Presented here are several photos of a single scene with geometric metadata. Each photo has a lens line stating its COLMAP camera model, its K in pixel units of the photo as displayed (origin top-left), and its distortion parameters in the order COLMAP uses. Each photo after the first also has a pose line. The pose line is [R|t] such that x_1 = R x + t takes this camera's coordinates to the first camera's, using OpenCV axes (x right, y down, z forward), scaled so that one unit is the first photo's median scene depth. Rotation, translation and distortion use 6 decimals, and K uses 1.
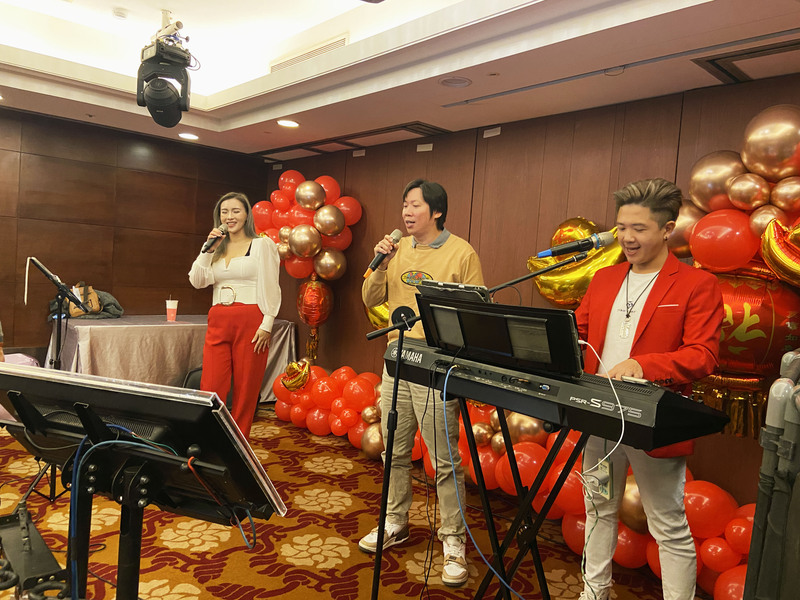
lens RADIAL K [[597.7, 0, 408.2], [0, 597.7, 290.5], [0, 0, 1]] dist [0.164413, -0.202854]
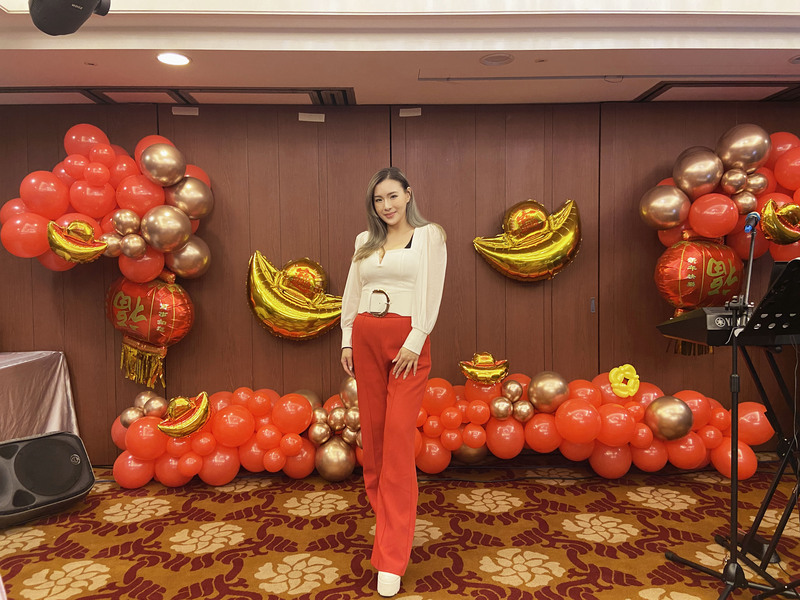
lens RADIAL K [[596.7, 0, 397.8], [0, 596.7, 293.6], [0, 0, 1]] dist [0.159527, -0.195215]
pose [[0.656318, -0.102913, 0.747433, -0.660805], [0.083927, 0.994464, 0.063231, -0.034358], [-0.749802, 0.021230, 0.661321, 0.391105]]
